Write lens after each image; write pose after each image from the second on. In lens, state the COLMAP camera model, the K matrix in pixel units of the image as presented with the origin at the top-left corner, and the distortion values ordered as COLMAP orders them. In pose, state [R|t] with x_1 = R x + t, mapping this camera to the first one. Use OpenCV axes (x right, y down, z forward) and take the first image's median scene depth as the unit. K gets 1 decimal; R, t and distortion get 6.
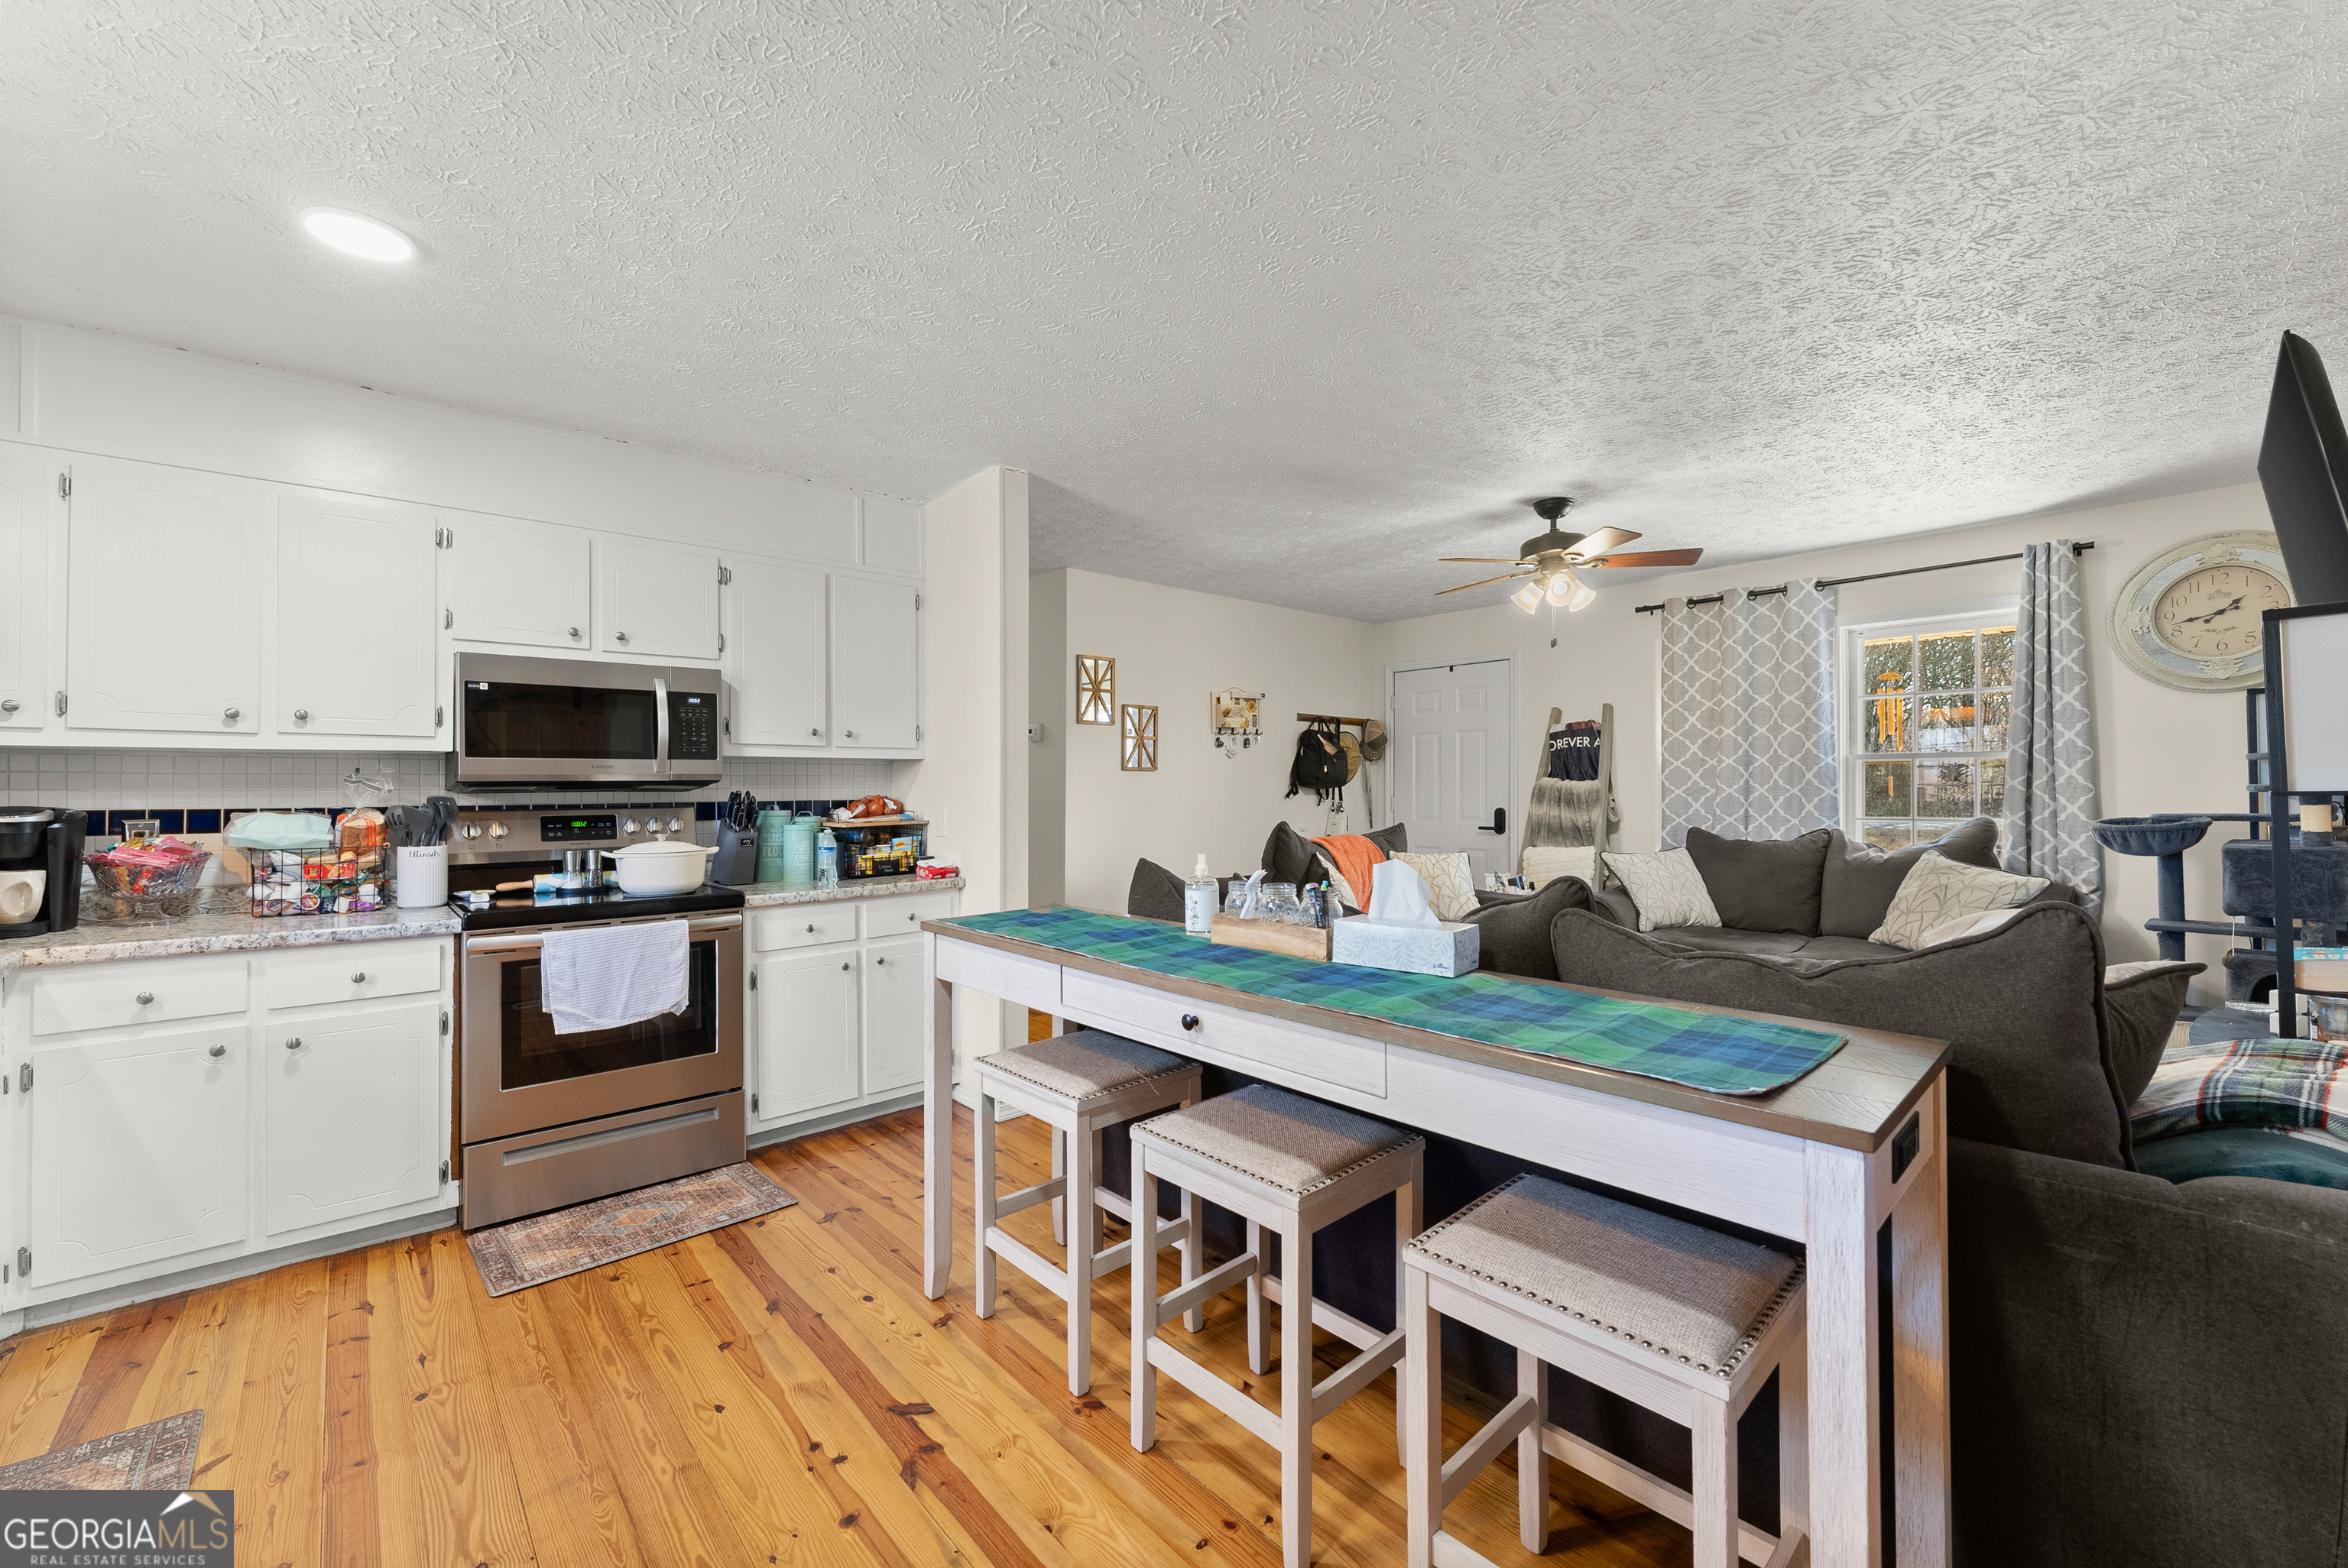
lens RADIAL K [[953.6, 0, 1157.4], [0, 953.6, 777.4], [0, 0, 1]] dist [0.001469, 0.000584]
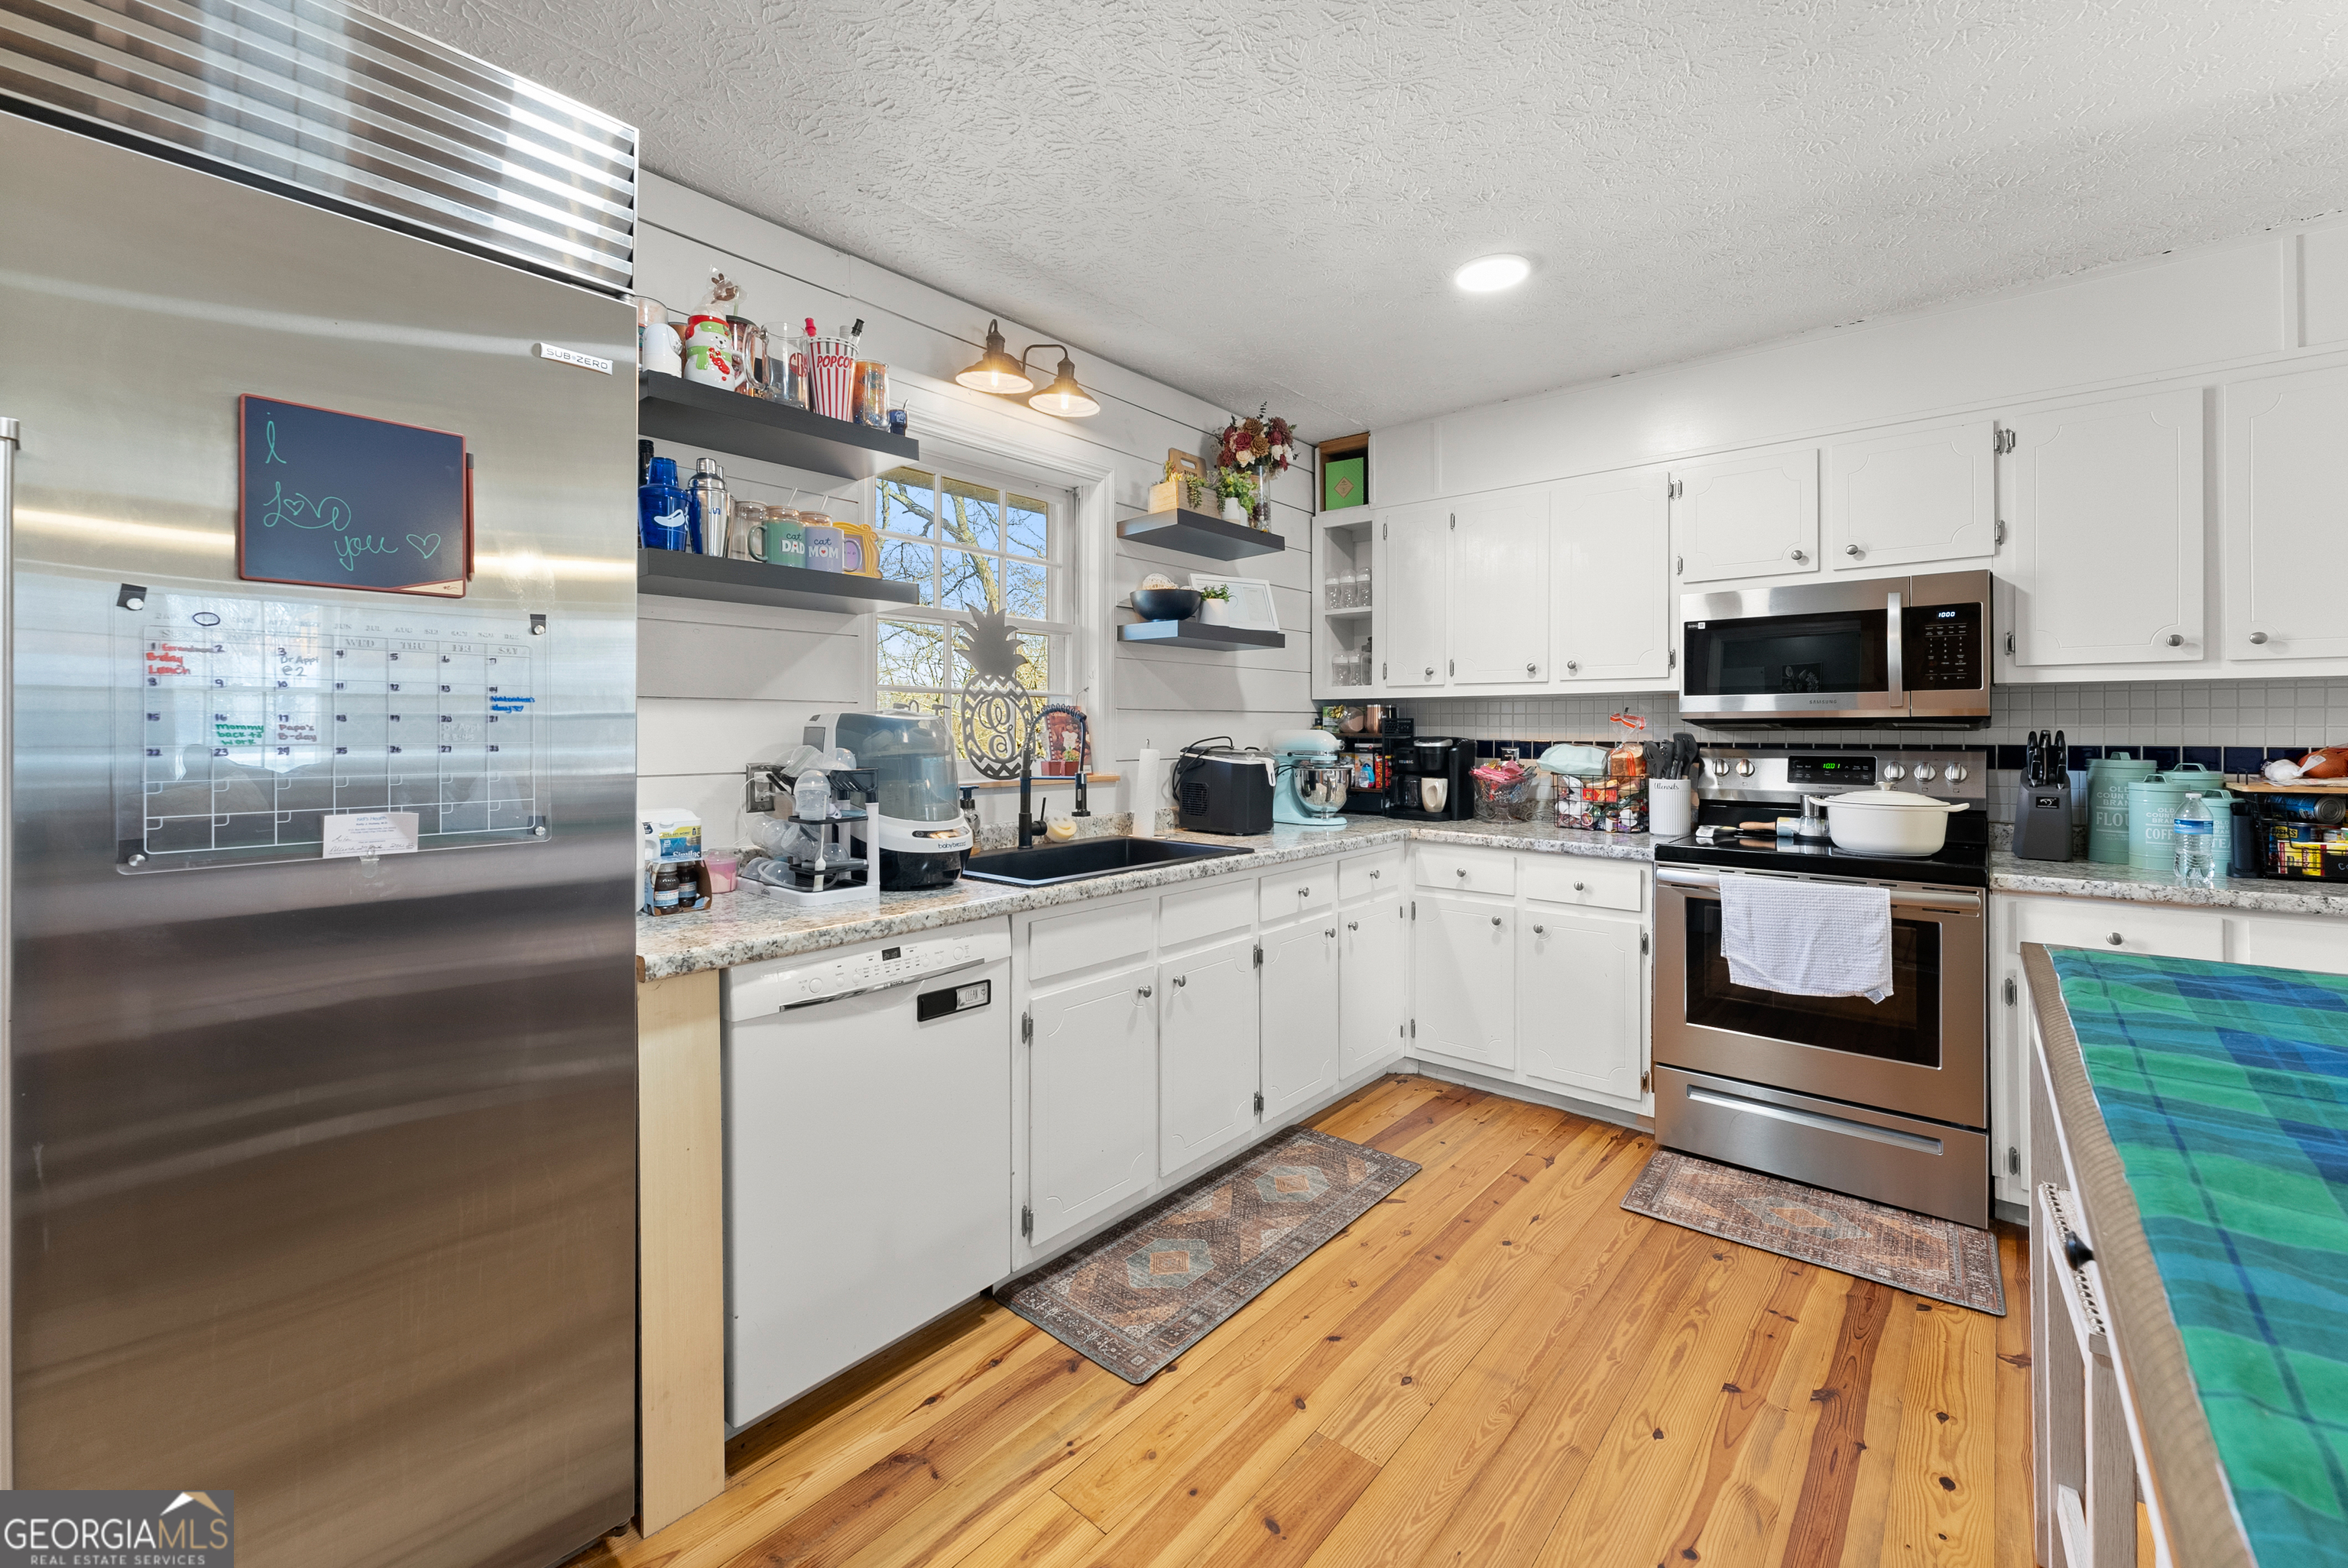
lens RADIAL K [[967.5, 0, 1170.7], [0, 967.5, 724.9], [0, 0, 1]] dist [0.001007, 0.000097]
pose [[0.143547, 0.002738, -0.989640, 0.185060], [0.007495, 0.999964, 0.003854, 0.001936], [0.989615, -0.007971, 0.143522, 0.227701]]
